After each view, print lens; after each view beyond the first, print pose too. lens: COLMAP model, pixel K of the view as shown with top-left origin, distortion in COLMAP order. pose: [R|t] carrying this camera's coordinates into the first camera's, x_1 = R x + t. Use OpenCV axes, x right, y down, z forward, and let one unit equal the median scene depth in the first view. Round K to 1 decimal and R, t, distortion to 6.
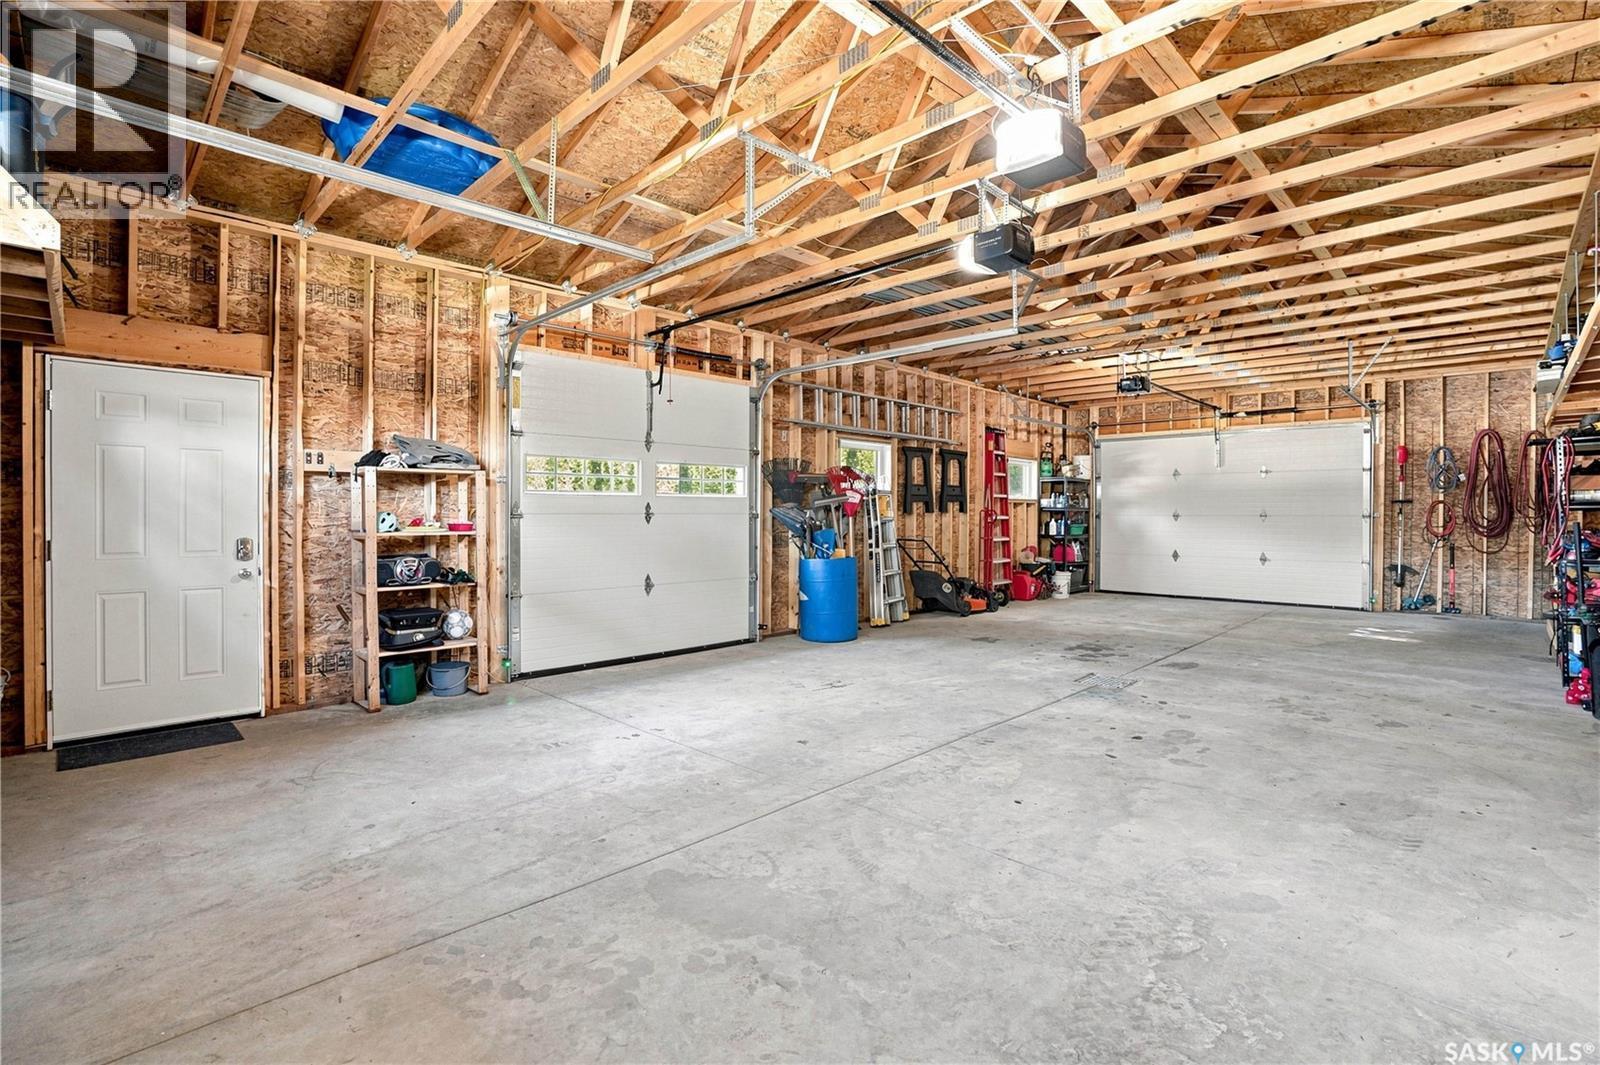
lens RADIAL K [[744.5, 0, 798.0], [0, 744.5, 516.2], [0, 0, 1]] dist [-0.050649, 0.019454]
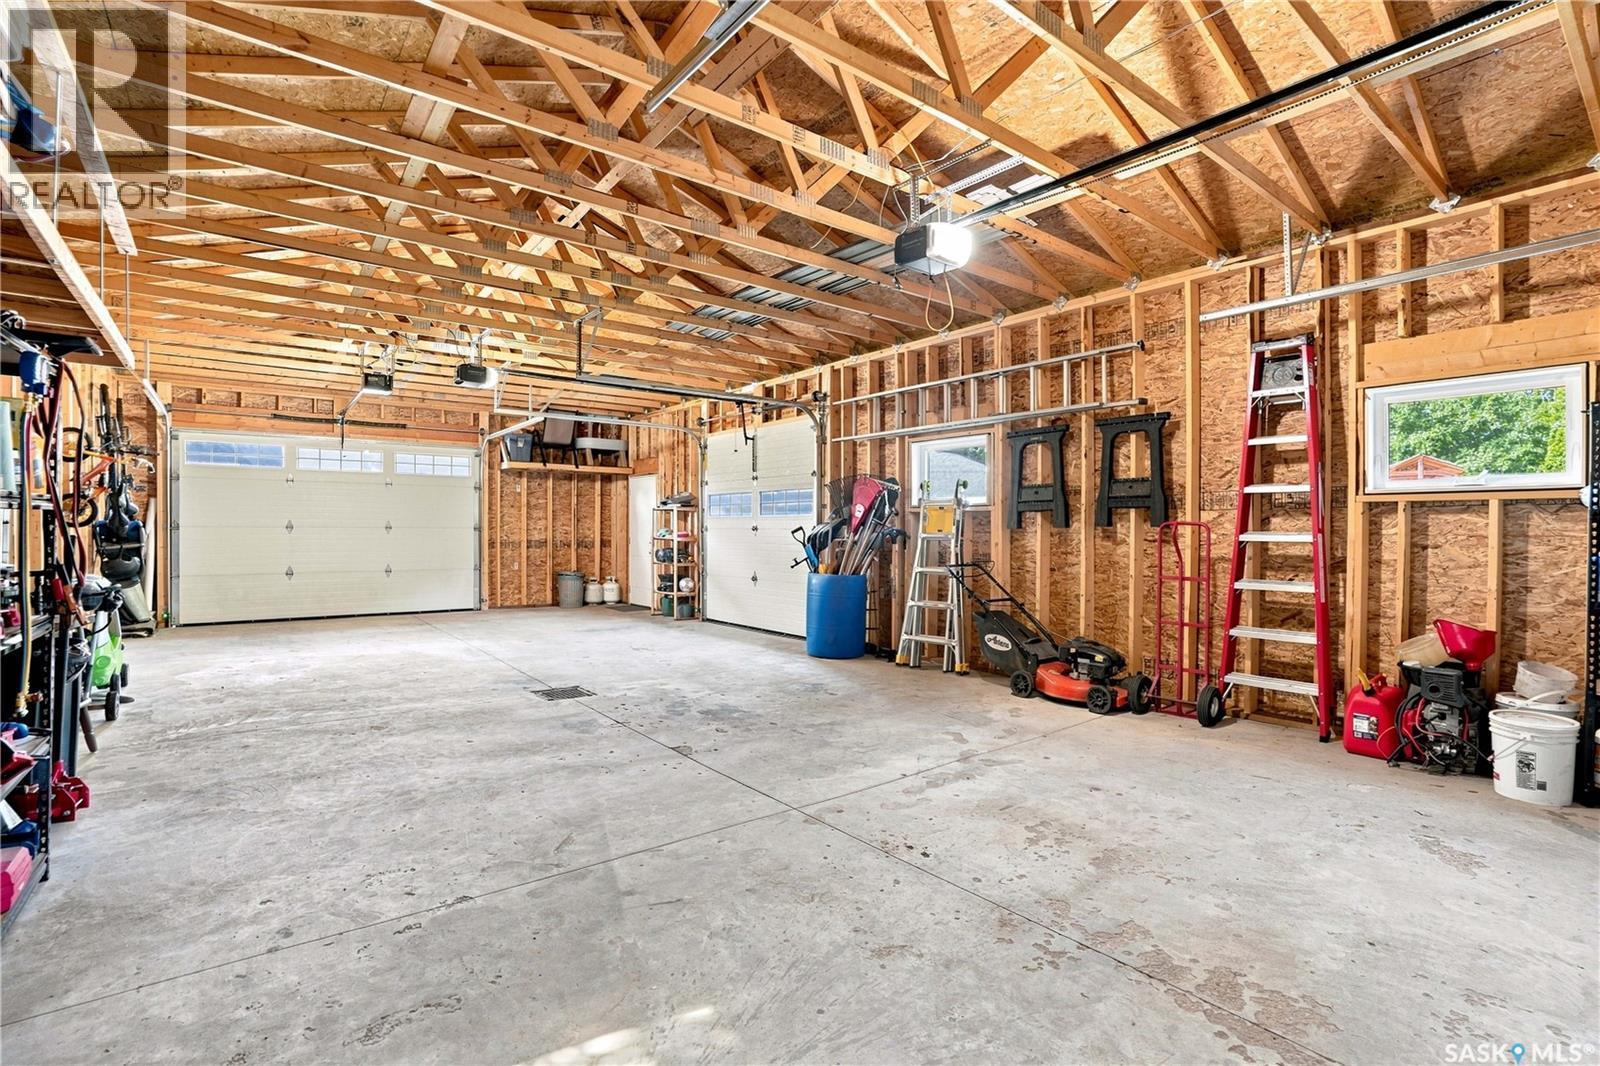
lens RADIAL K [[749.5, 0, 802.7], [0, 749.5, 523.9], [0, 0, 1]] dist [-0.054365, 0.022435]
pose [[-0.119039, -0.005412, -0.992875, 0.831446], [-0.010784, 0.999933, -0.004158, -0.004520], [0.992831, 0.010212, -0.119089, 0.873191]]
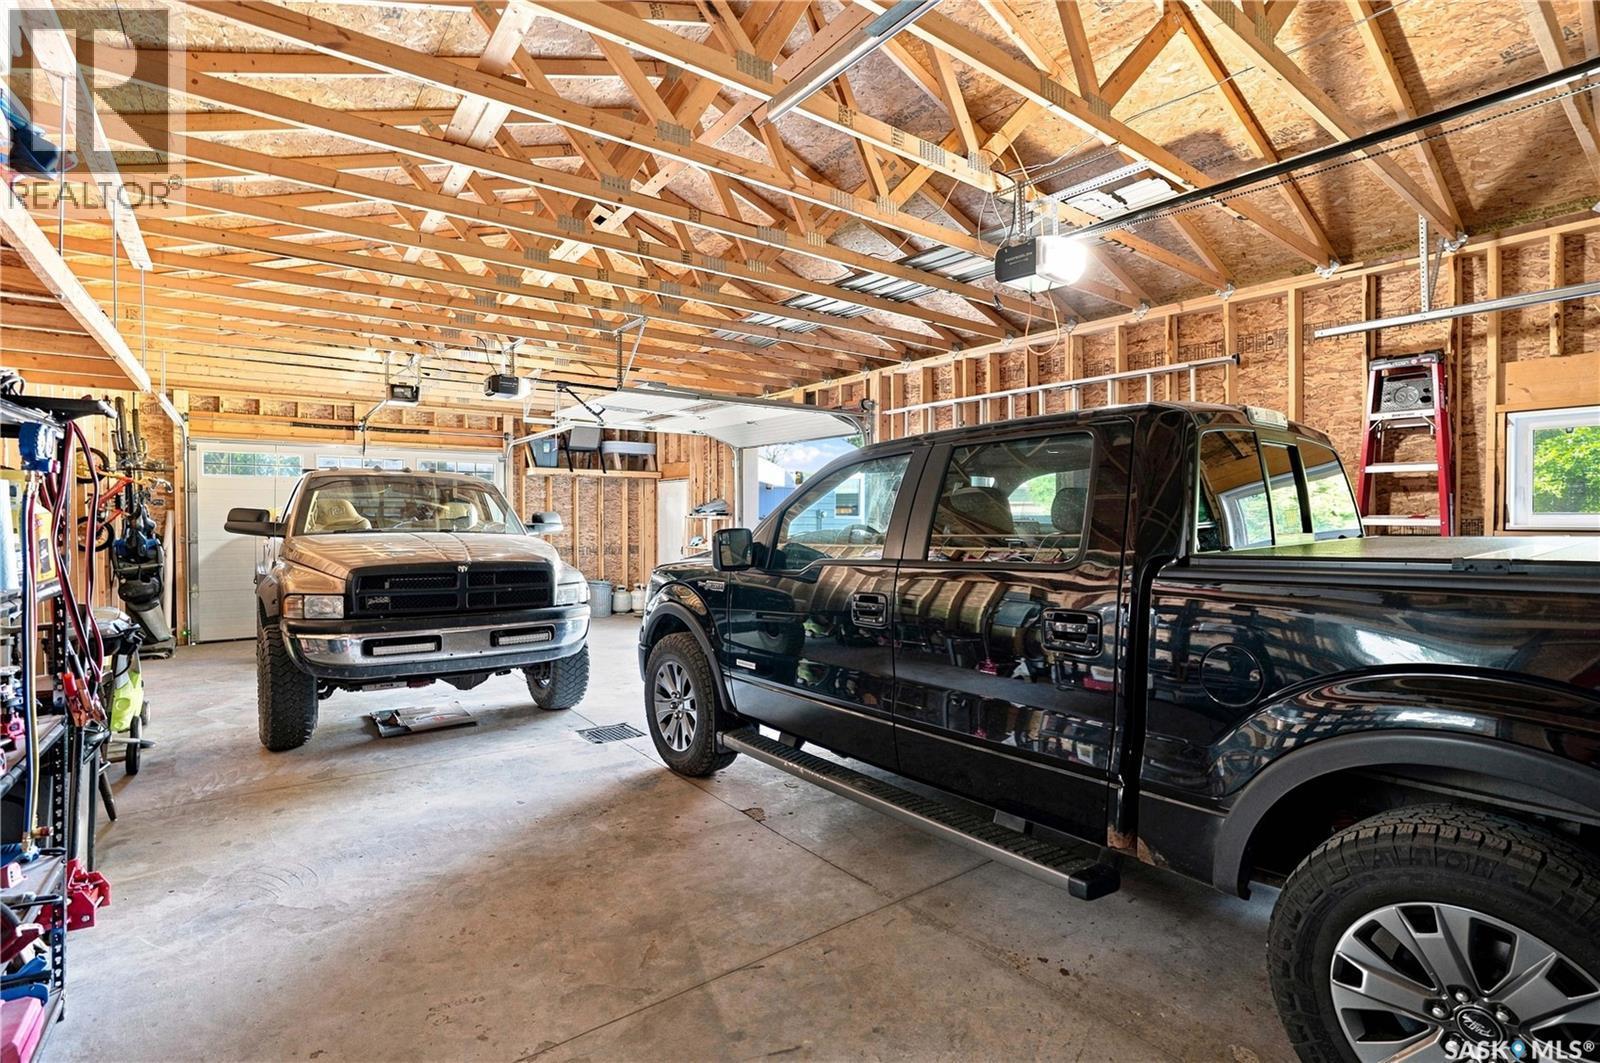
lens RADIAL K [[744.5, 0, 798.0], [0, 744.5, 515.2], [0, 0, 1]] dist [-0.050649, 0.019454]
pose [[-0.132161, 0.006426, -0.991207, 0.792566], [-0.007142, 0.999947, 0.007435, -0.037217], [0.991203, 0.008061, -0.132108, 0.825359]]
